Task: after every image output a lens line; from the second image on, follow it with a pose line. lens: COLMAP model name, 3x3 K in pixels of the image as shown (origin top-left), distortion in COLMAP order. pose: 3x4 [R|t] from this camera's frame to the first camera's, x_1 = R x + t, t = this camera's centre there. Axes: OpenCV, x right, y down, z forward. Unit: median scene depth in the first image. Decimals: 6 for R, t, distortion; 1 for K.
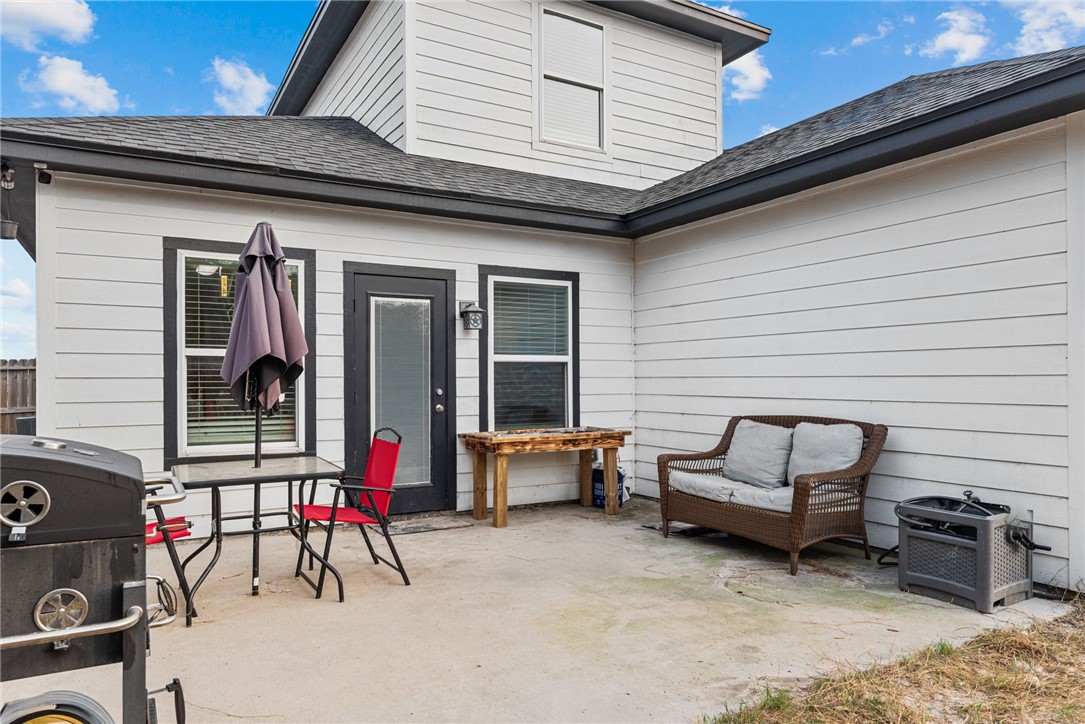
lens RADIAL K [[724.9, 0, 543.2], [0, 724.9, 367.7], [0, 0, 1]] dist [-0.012552, -0.000957]
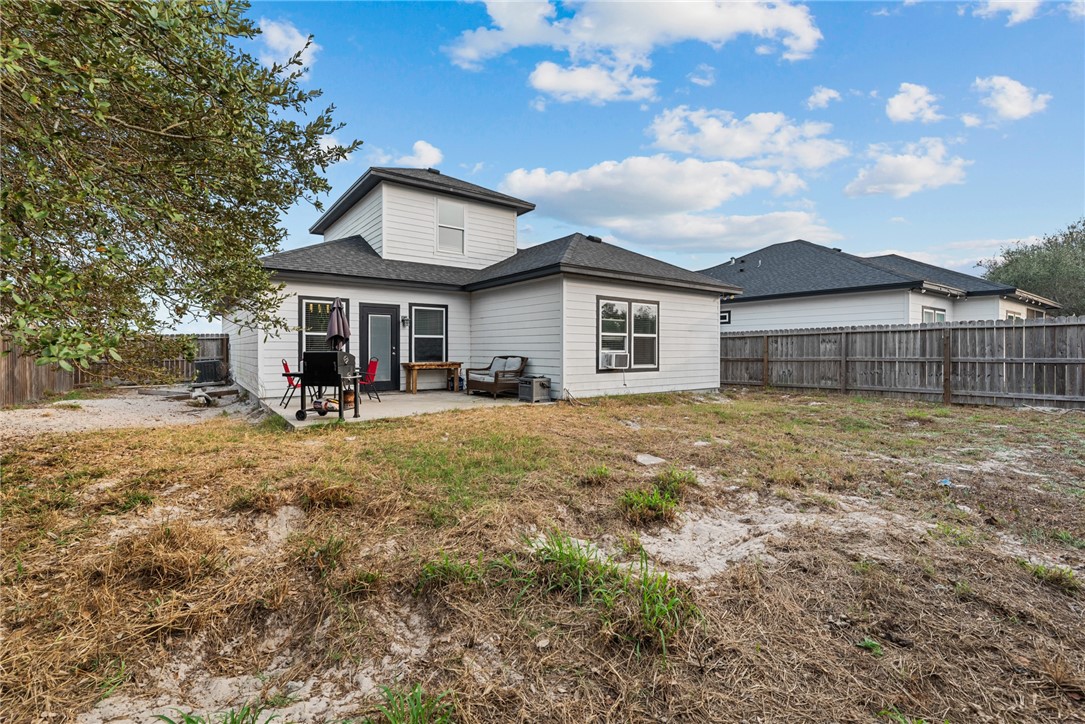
lens RADIAL K [[459.9, 0, 537.0], [0, 459.9, 344.8], [0, 0, 1]] dist [-0.000967, -0.000045]
pose [[0.992814, 0.007175, 0.119453, 0.192808], [-0.008145, 0.999938, 0.007638, 0.002209], [-0.119391, -0.008556, 0.992810, -0.828571]]
